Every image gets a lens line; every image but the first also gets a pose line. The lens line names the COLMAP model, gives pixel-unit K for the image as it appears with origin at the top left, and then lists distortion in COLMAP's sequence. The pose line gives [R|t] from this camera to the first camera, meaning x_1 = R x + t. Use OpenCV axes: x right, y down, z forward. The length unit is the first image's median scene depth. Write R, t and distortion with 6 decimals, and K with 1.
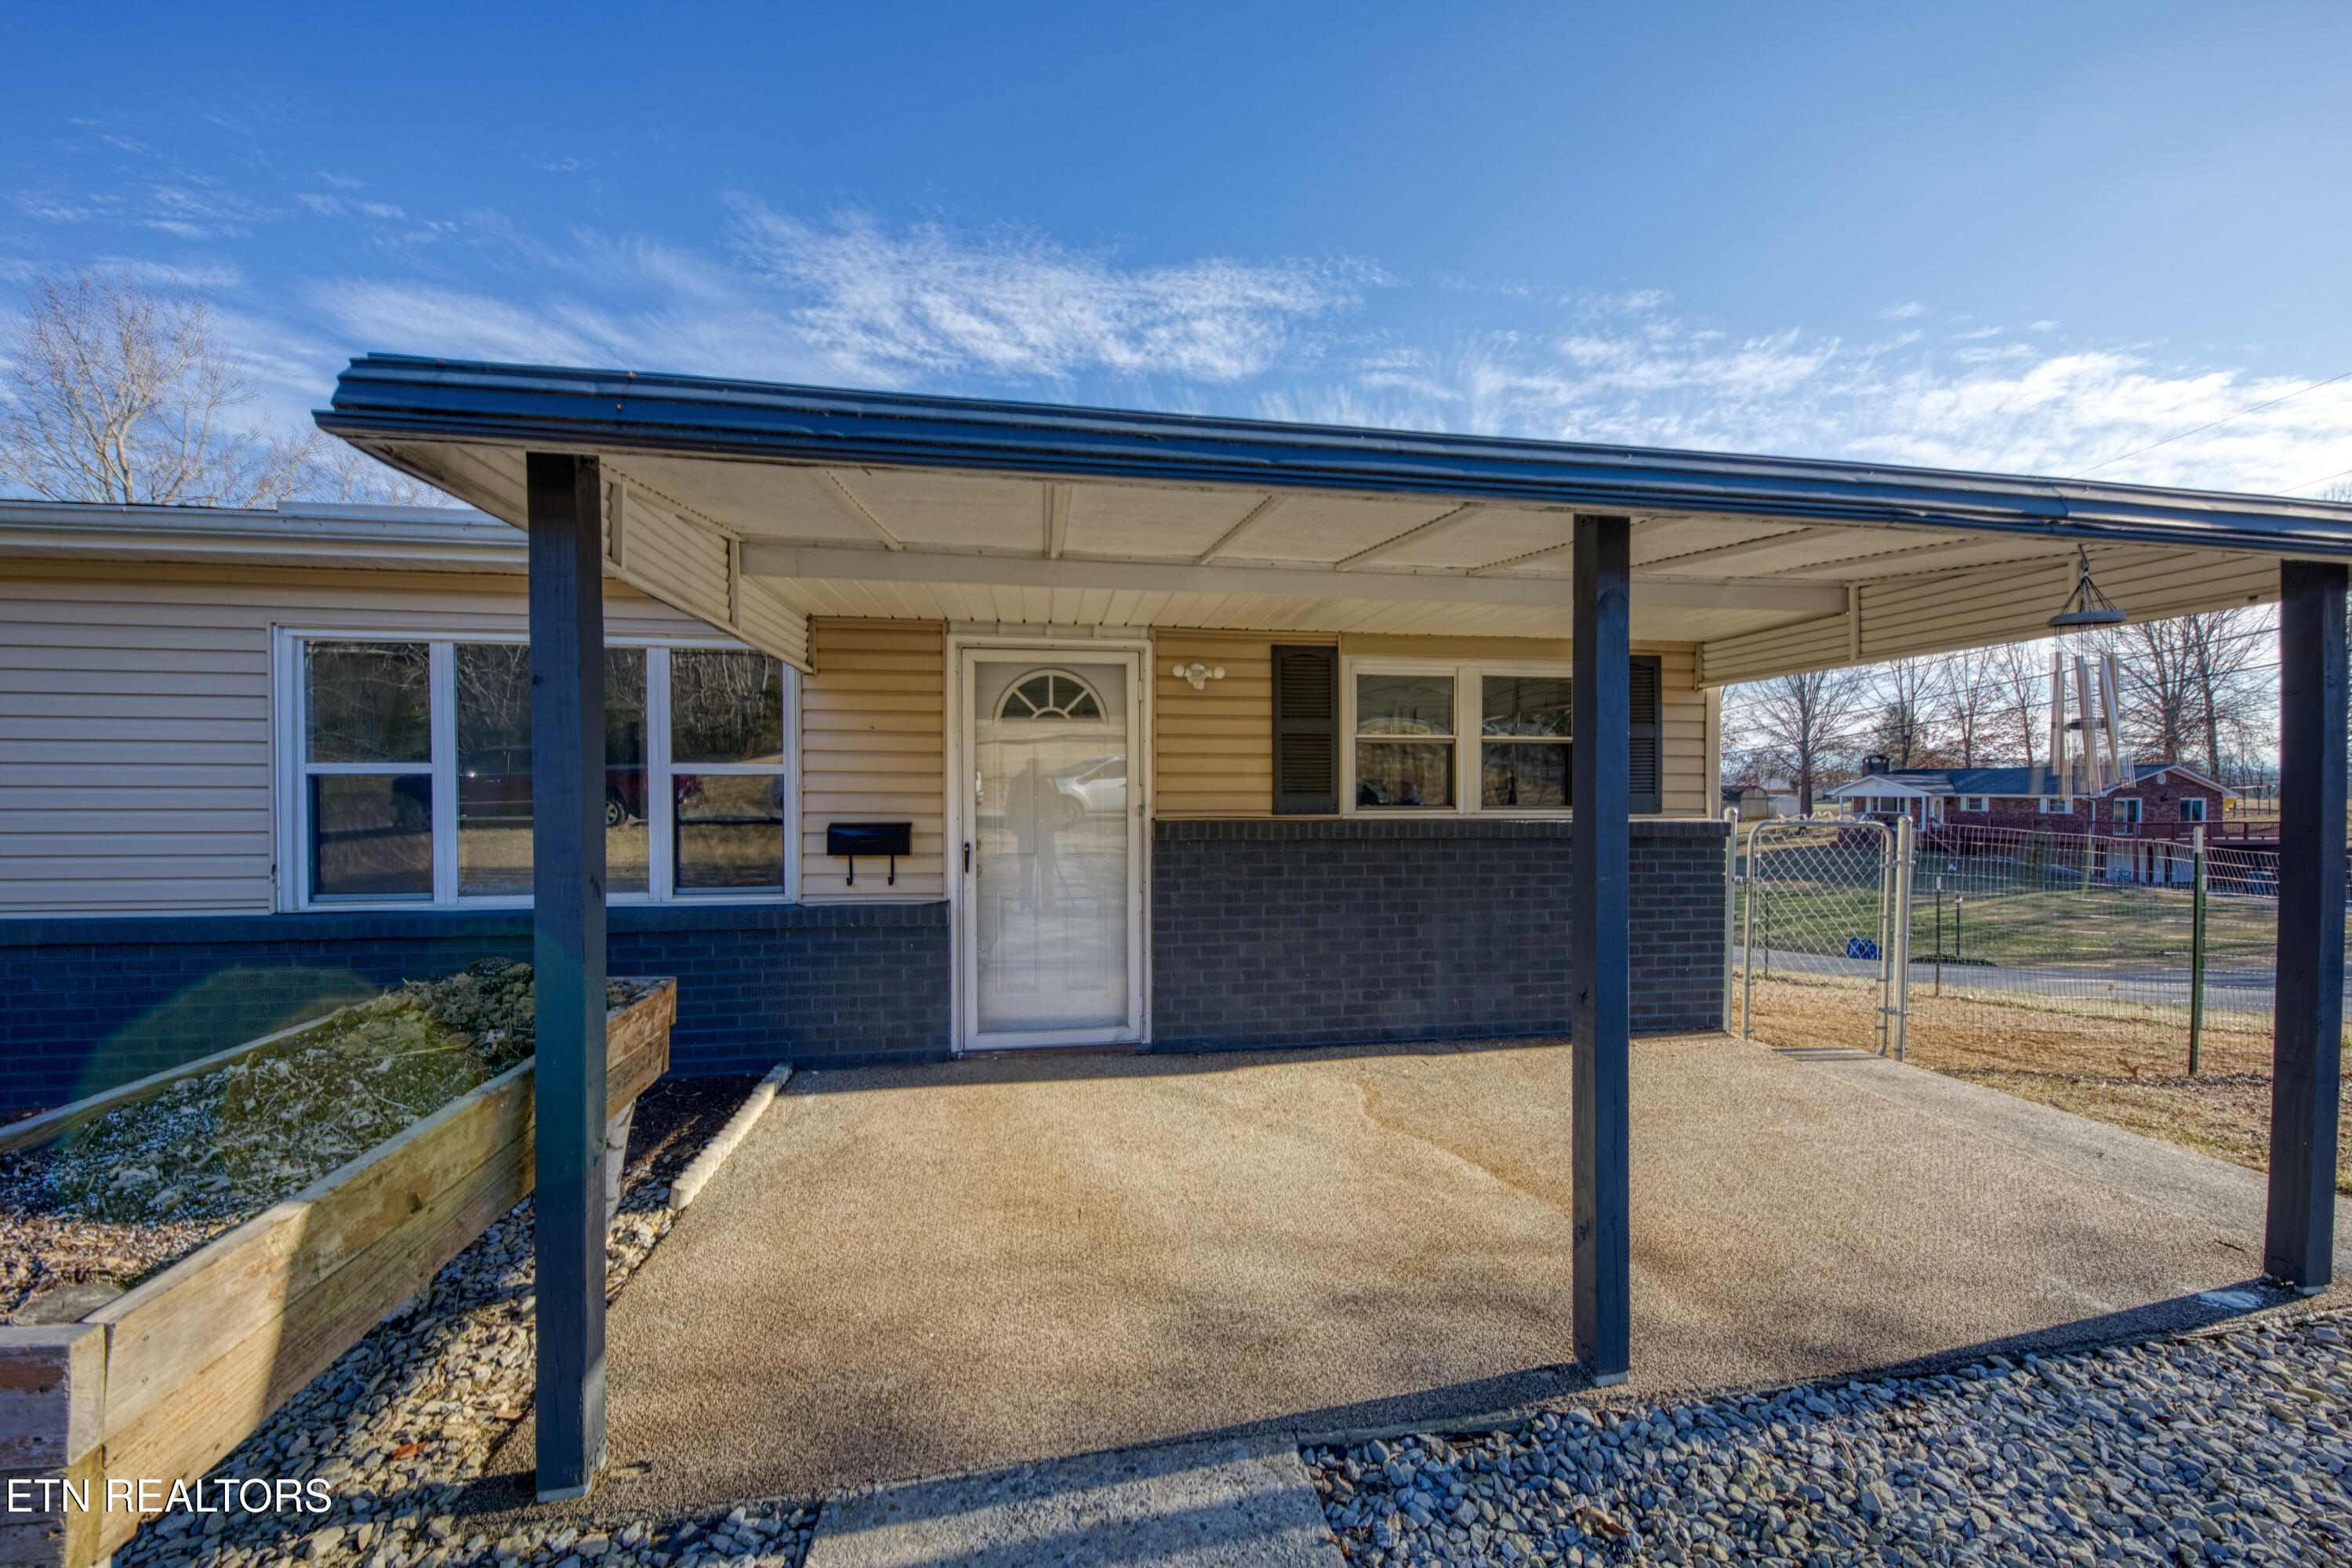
lens RADIAL K [[848.0, 0, 1177.0], [0, 848.0, 784.7], [0, 0, 1]] dist [-0.001738, -0.000162]
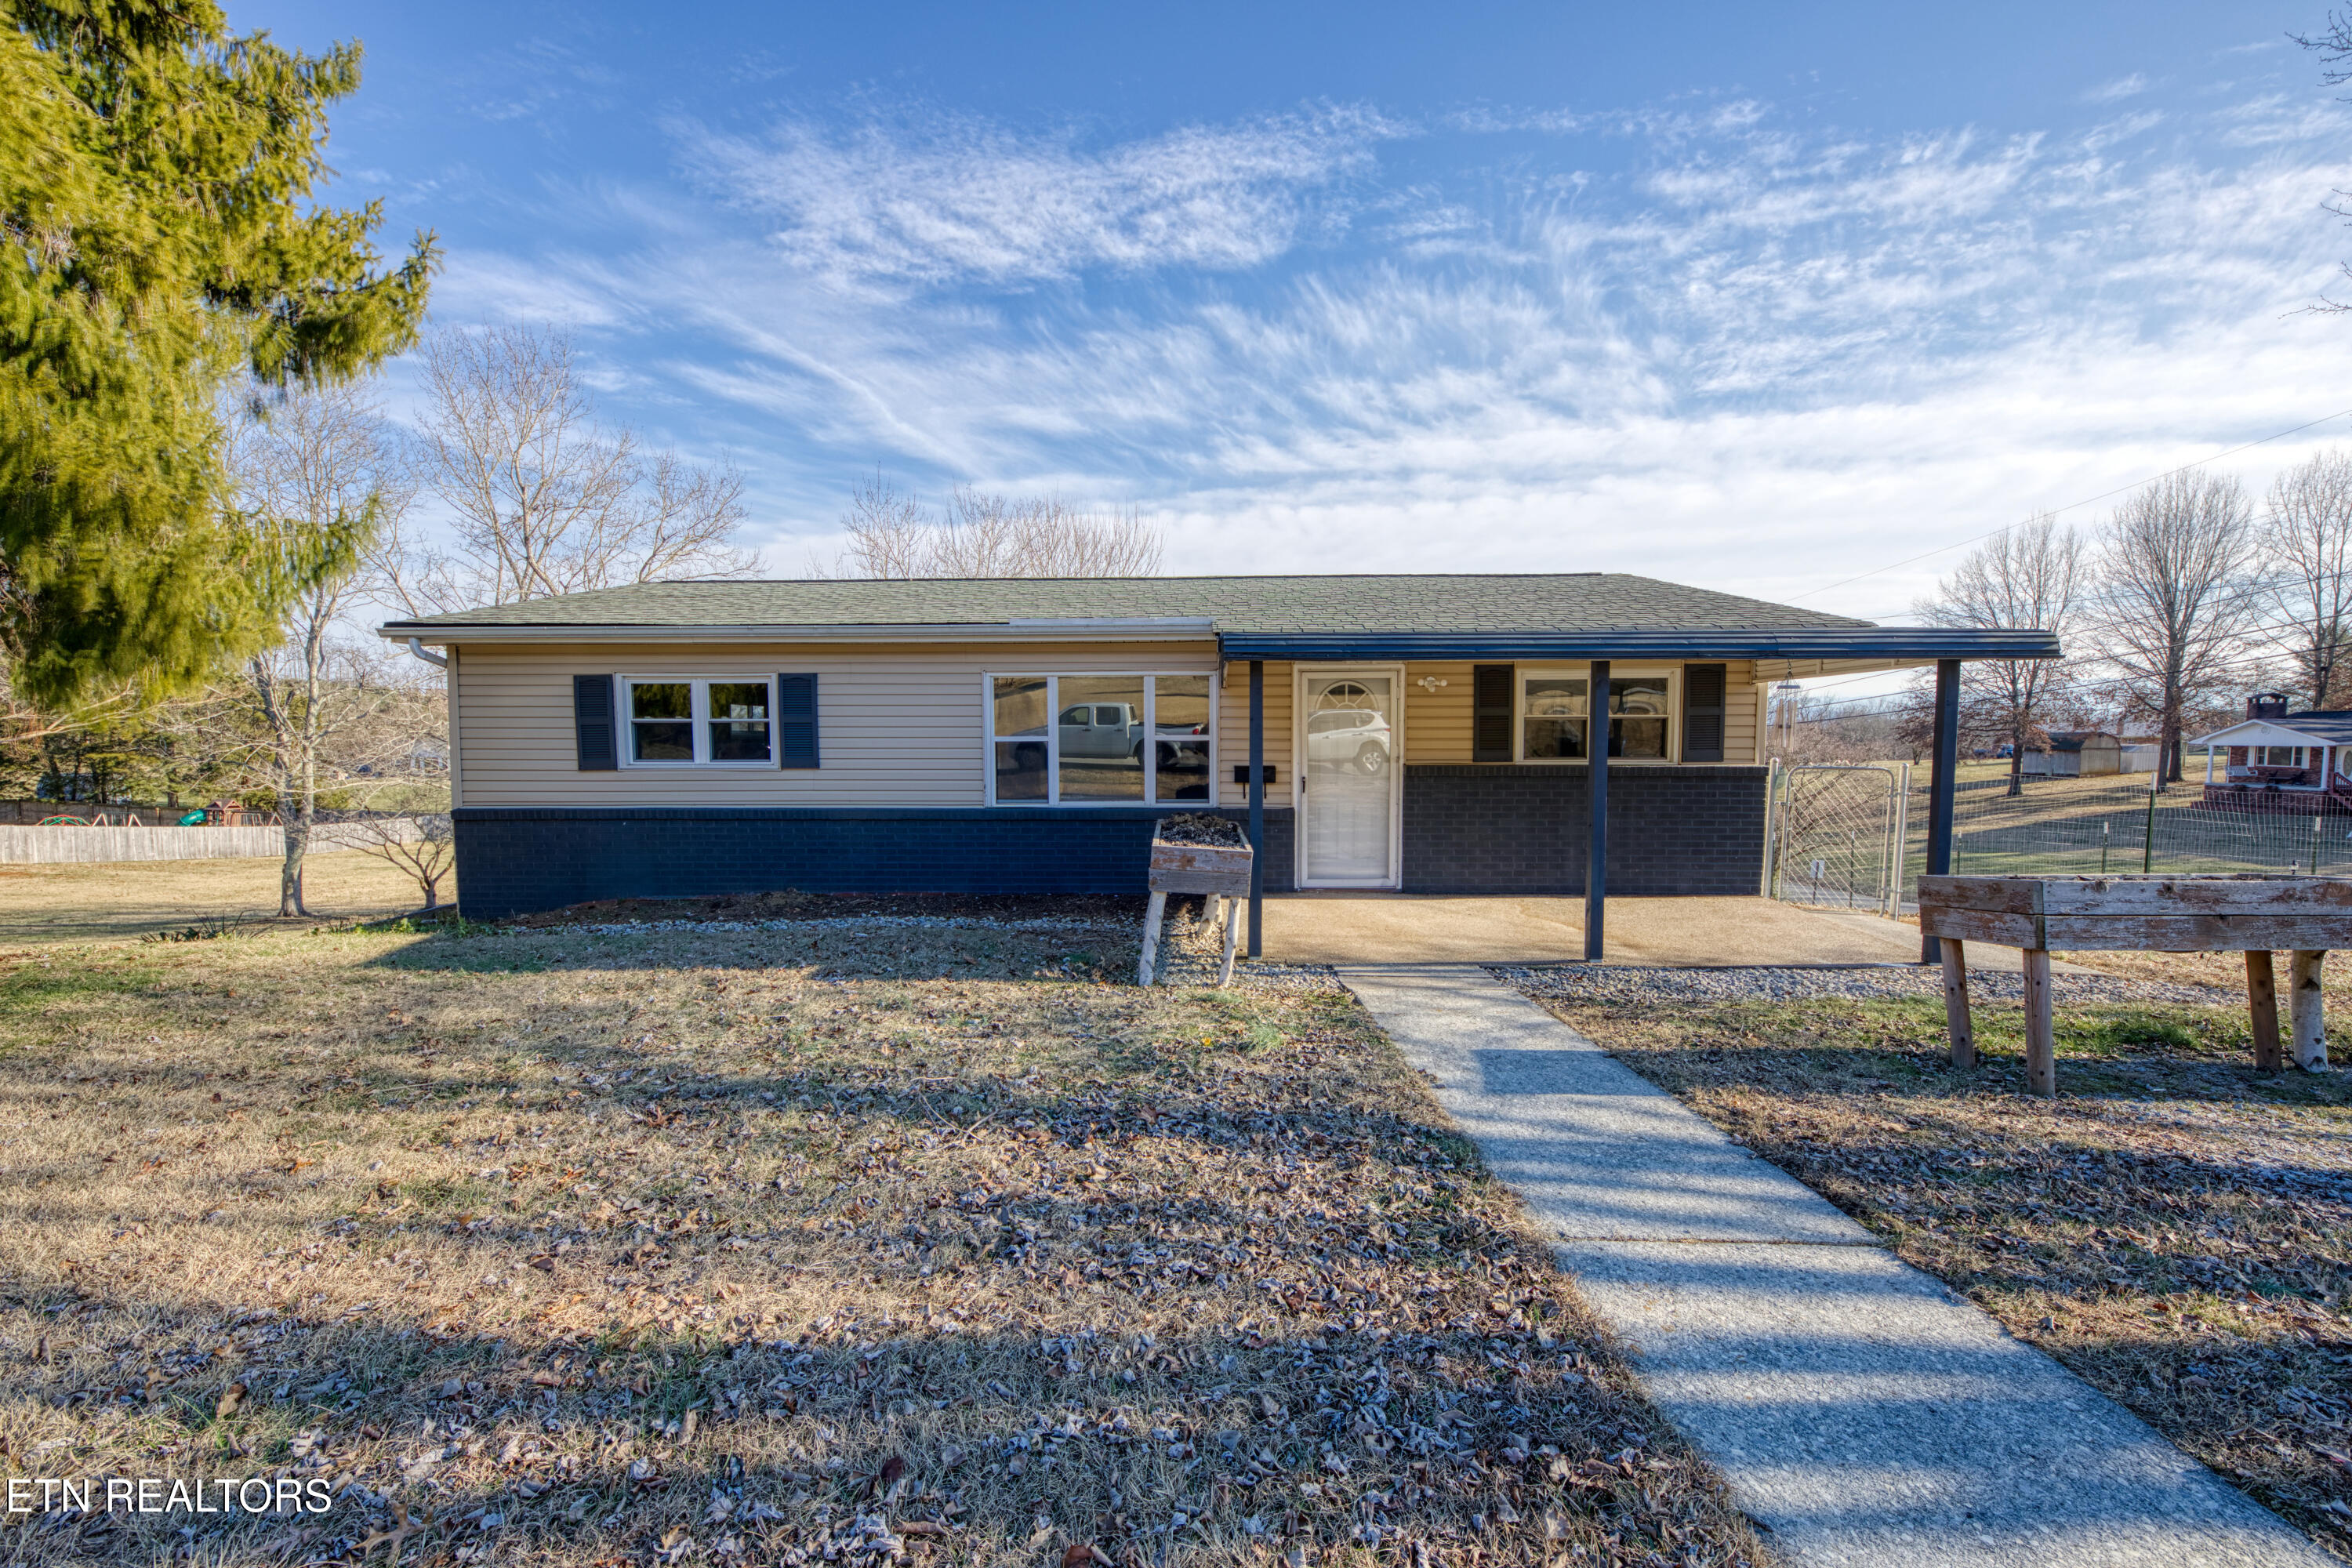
lens RADIAL K [[1001.5, 0, 1172.8], [0, 1001.5, 793.1], [0, 0, 1]] dist [-0.005006, -0.000376]
pose [[0.984421, 0.007187, -0.175678, -0.013625], [0.003600, 0.998131, 0.061006, -0.002940], [0.175788, -0.060688, 0.982556, -0.116065]]
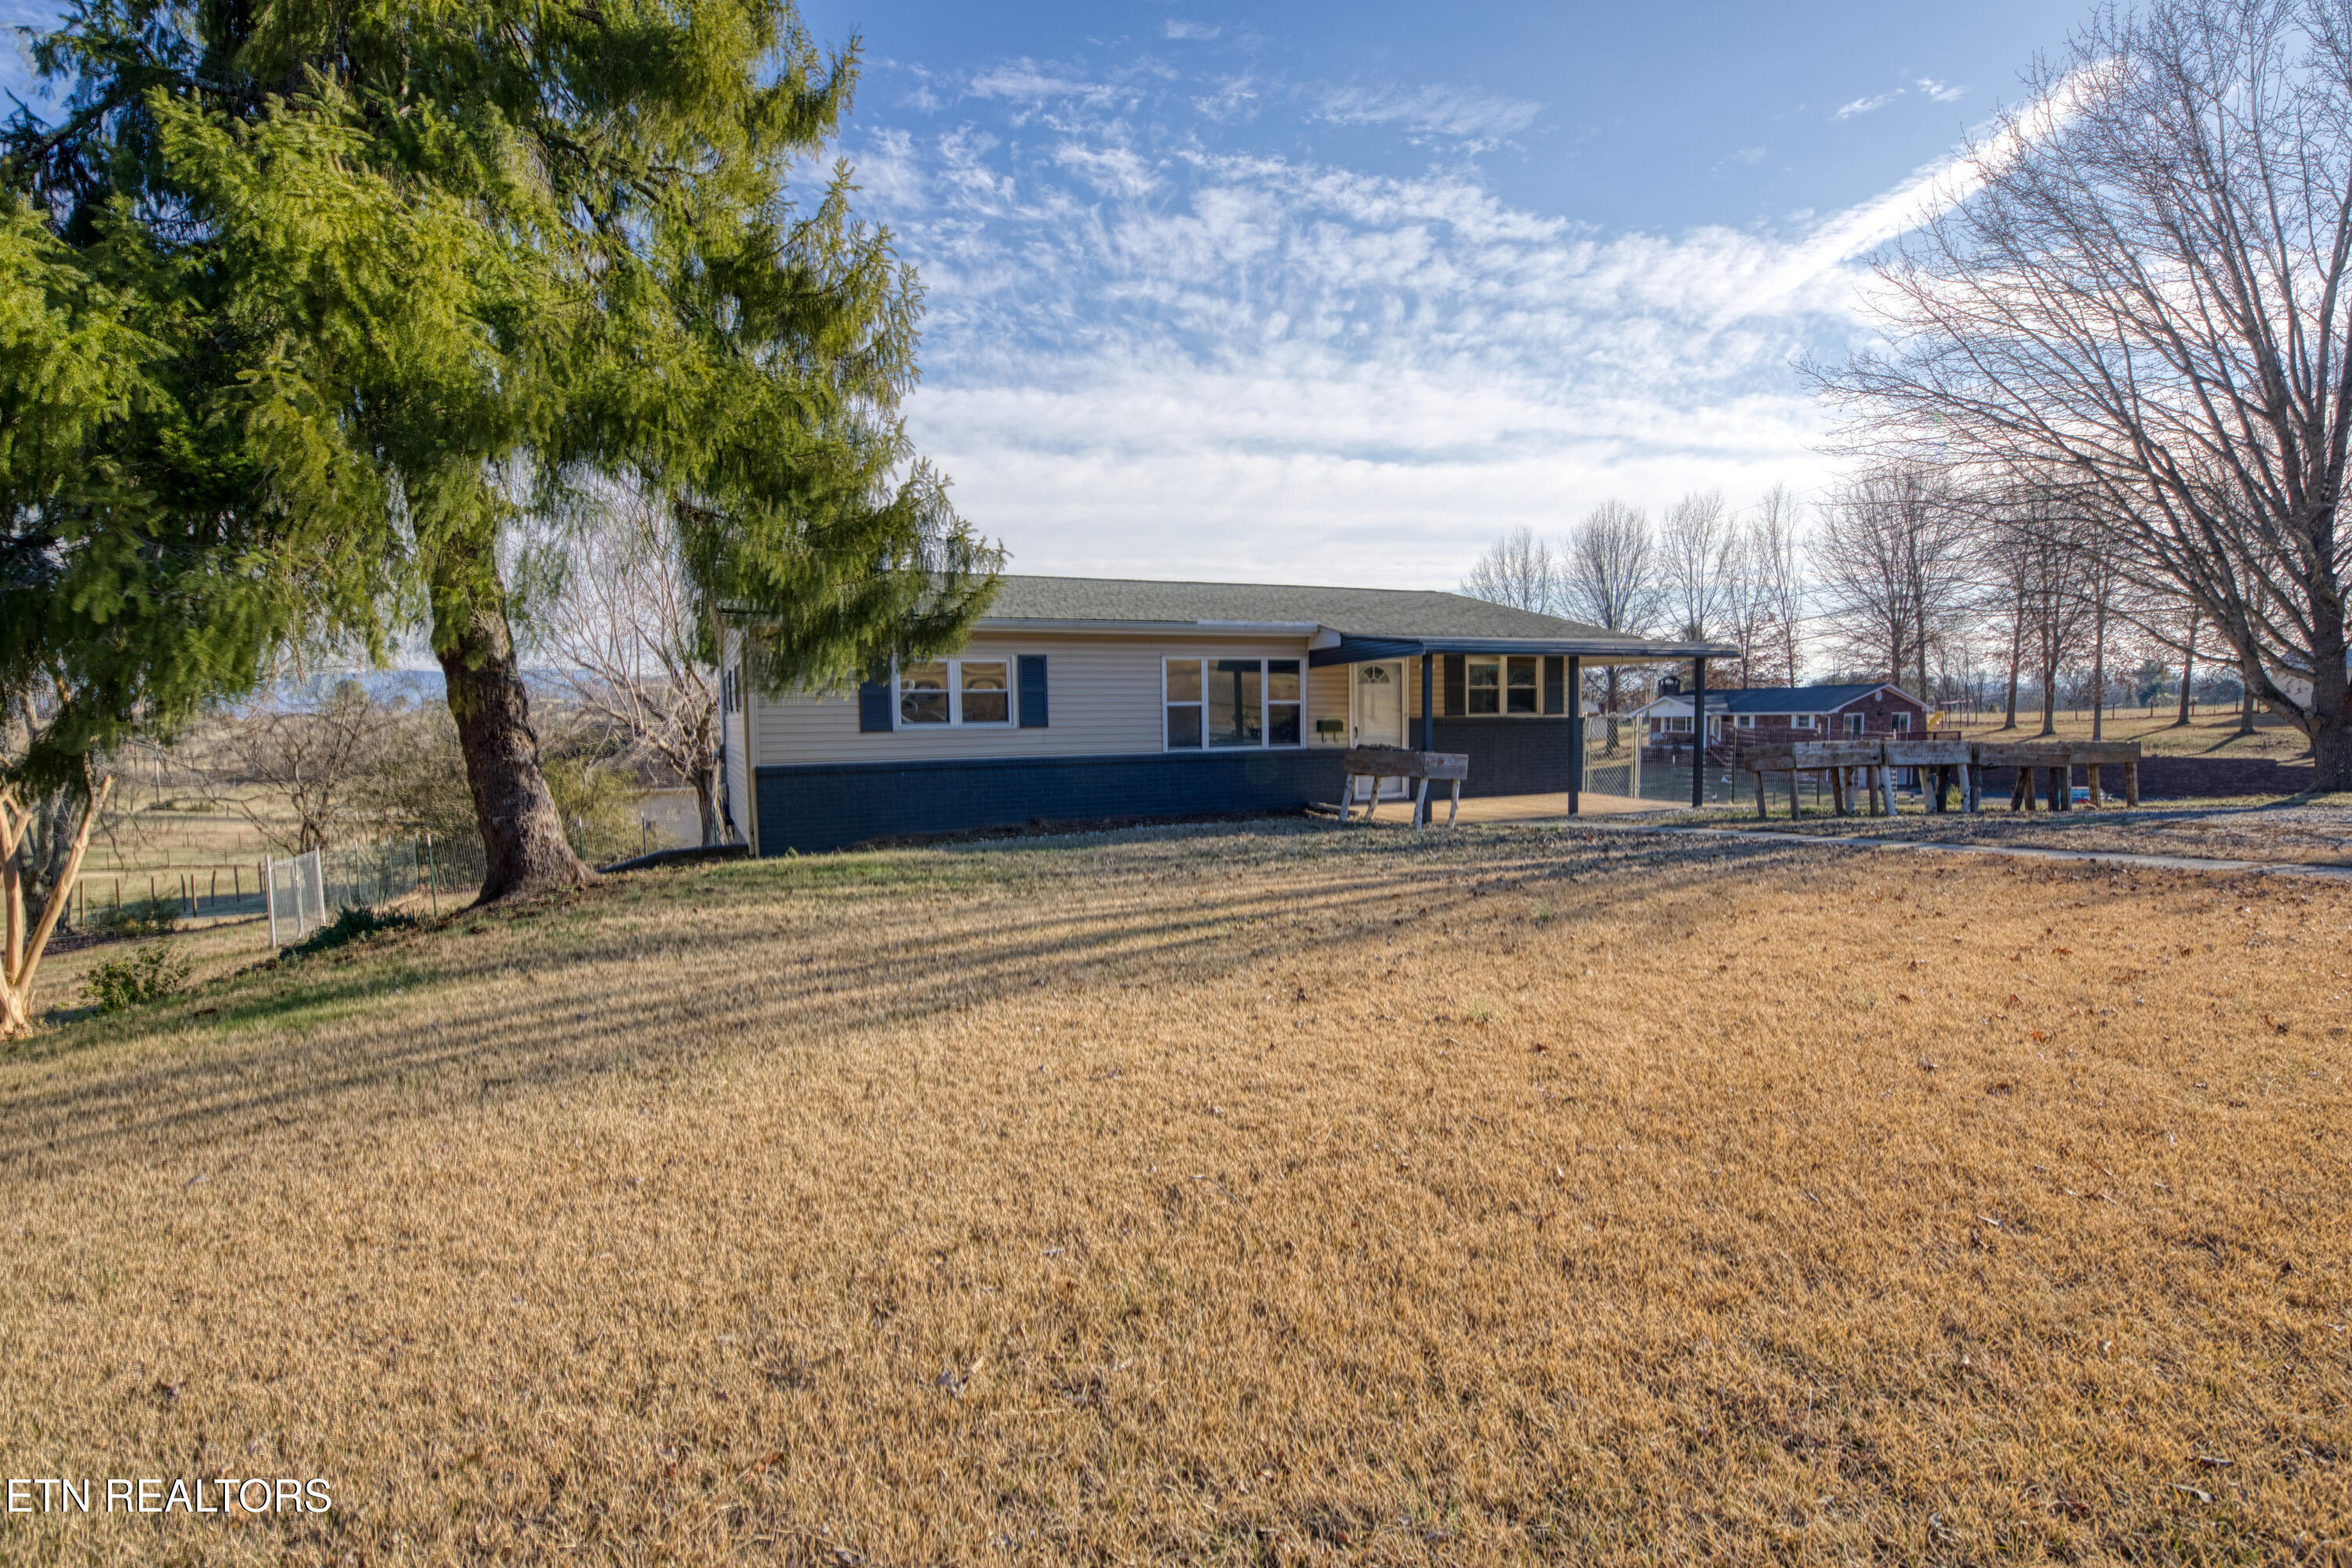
lens RADIAL K [[1148.0, 0, 1176.5], [0, 1148.0, 790.1], [0, 0, 1]] dist [-0.017256, -0.000188]
pose [[0.962077, -0.034715, 0.270561, -0.177636], [0.017721, 0.997728, 0.065003, 0.001855], [-0.272203, -0.057744, 0.960506, -0.241202]]
